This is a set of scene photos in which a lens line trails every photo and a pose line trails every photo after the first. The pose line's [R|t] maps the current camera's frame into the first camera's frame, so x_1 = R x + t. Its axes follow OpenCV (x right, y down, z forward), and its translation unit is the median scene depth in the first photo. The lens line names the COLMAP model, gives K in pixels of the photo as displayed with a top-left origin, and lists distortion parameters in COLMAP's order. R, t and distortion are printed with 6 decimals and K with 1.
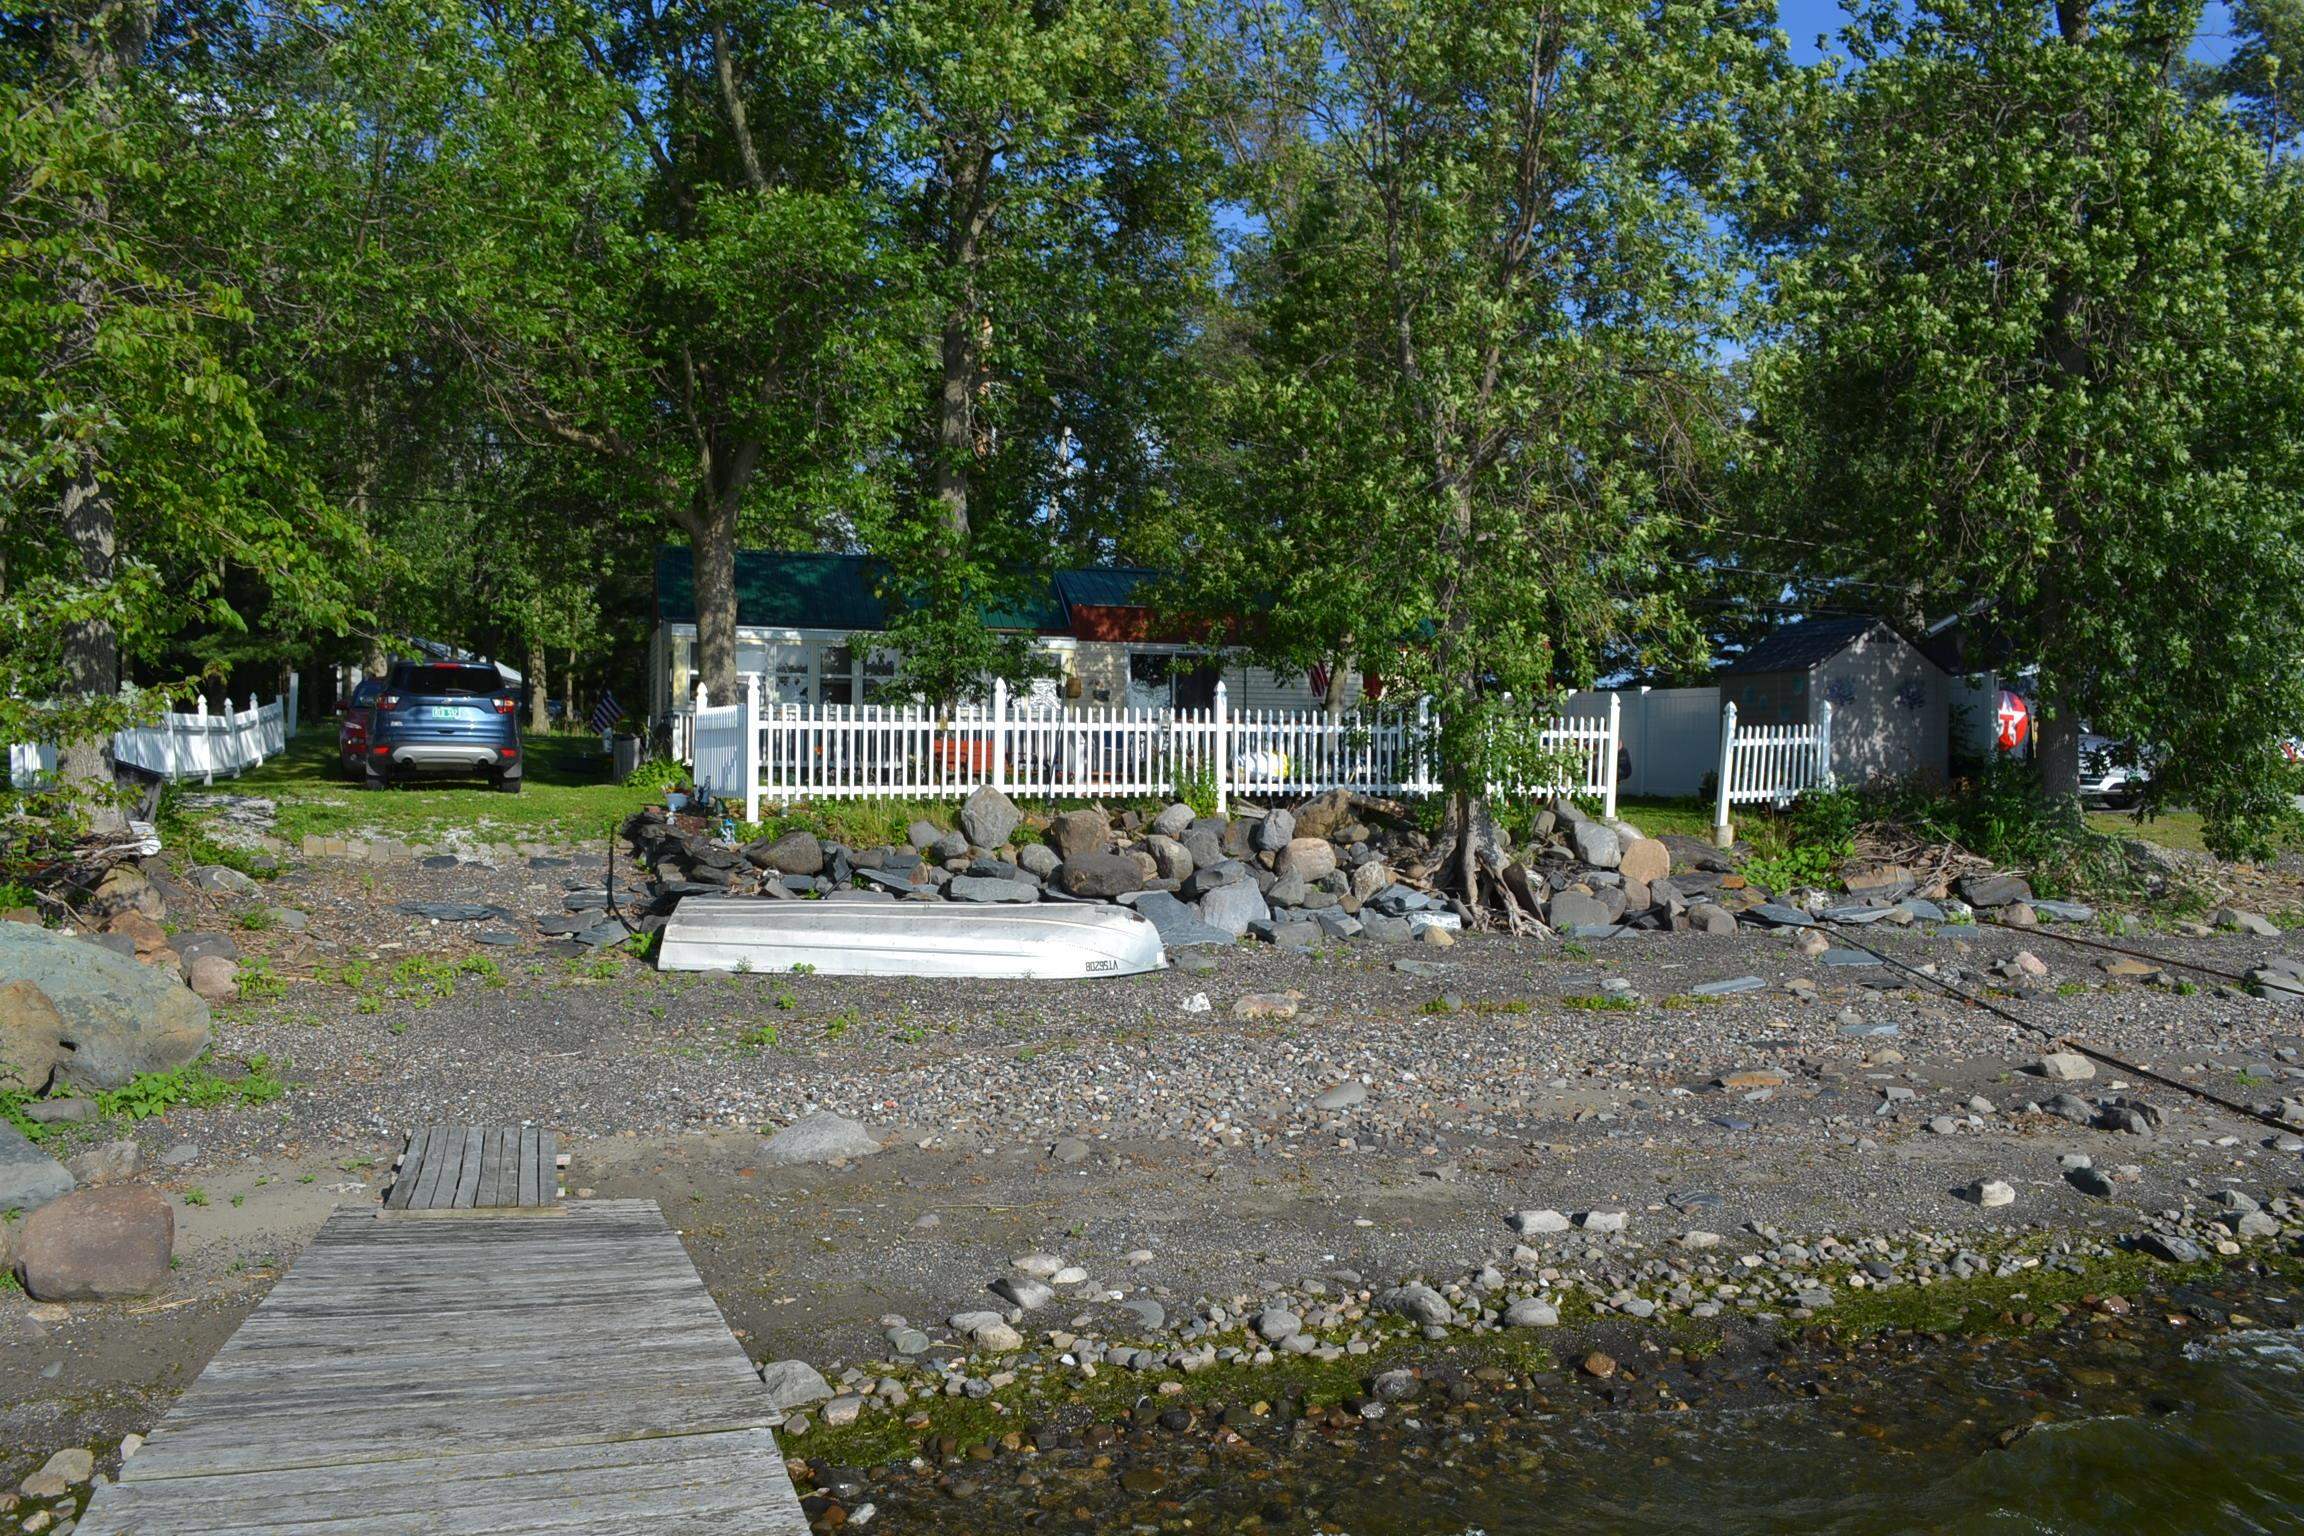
lens RADIAL K [[1852.1, 0, 1151.9], [0, 1852.1, 763.1], [0, 0, 1]] dist [-0.064296, -0.001105]
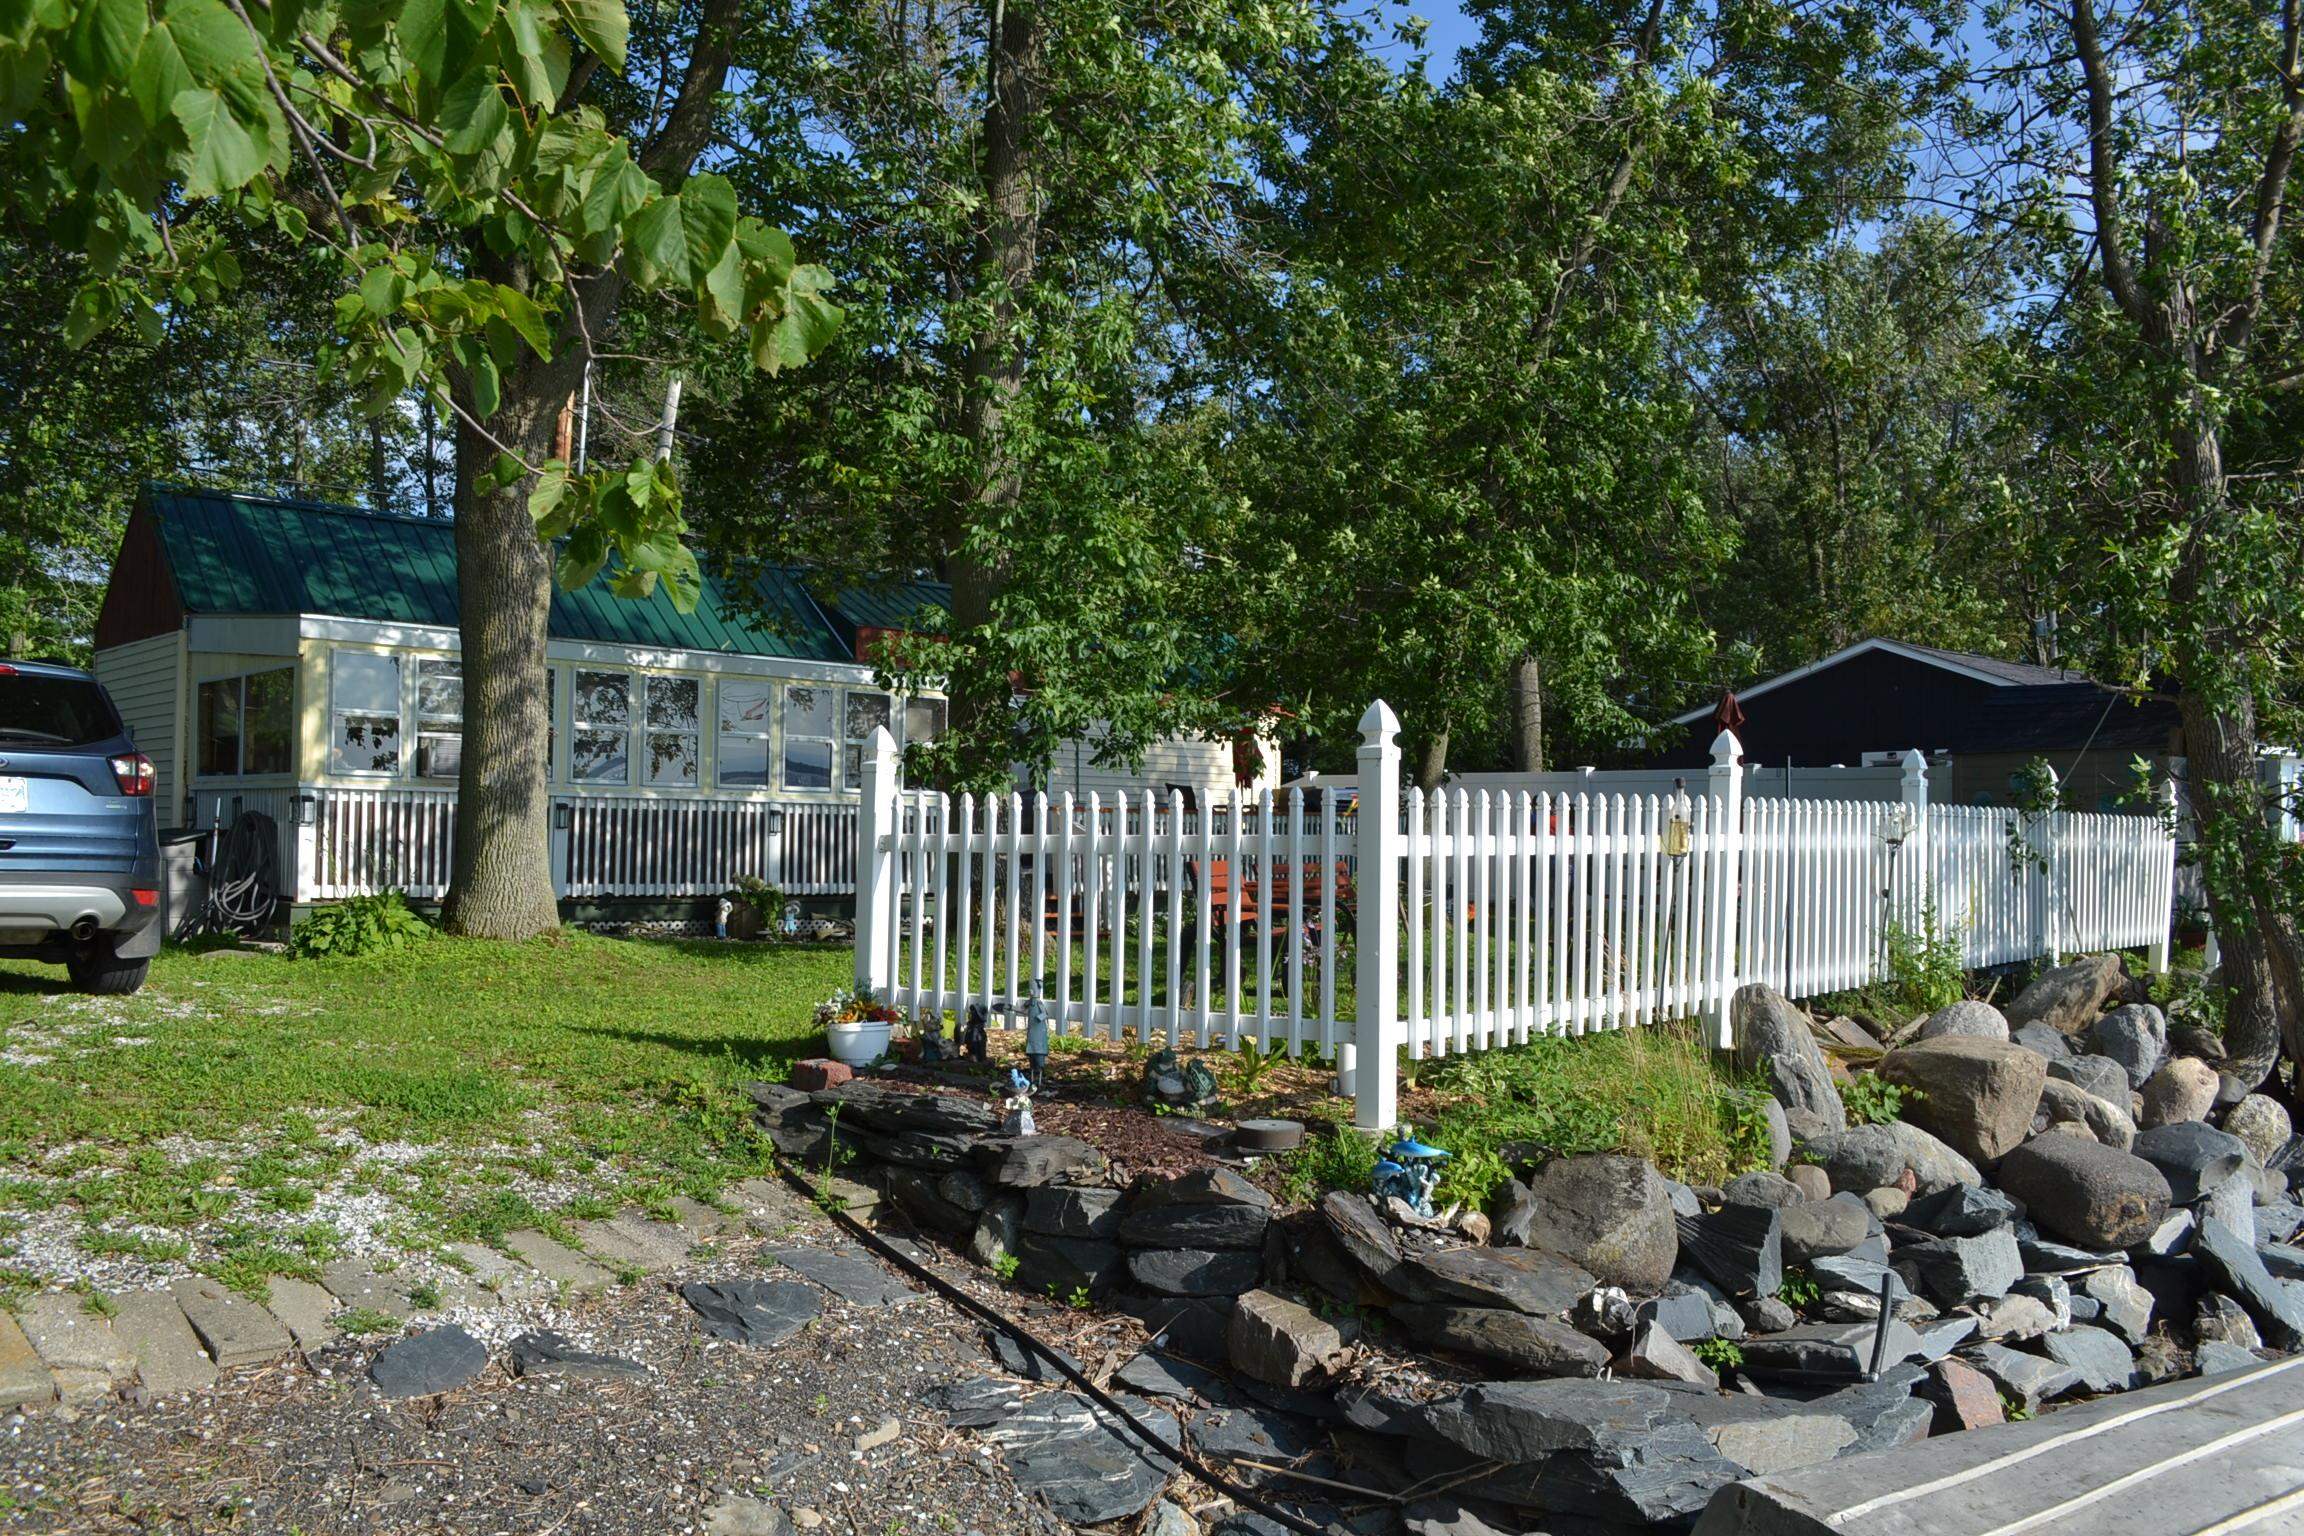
lens RADIAL K [[1852.1, 0, 1152.2], [0, 1852.1, 773.5], [0, 0, 1]] dist [-0.064296, -0.001105]
pose [[0.899988, 0.020840, 0.435417, -0.327692], [-0.001521, 0.999001, -0.044672, -0.014981], [-0.435912, 0.039542, 0.899120, 0.562799]]
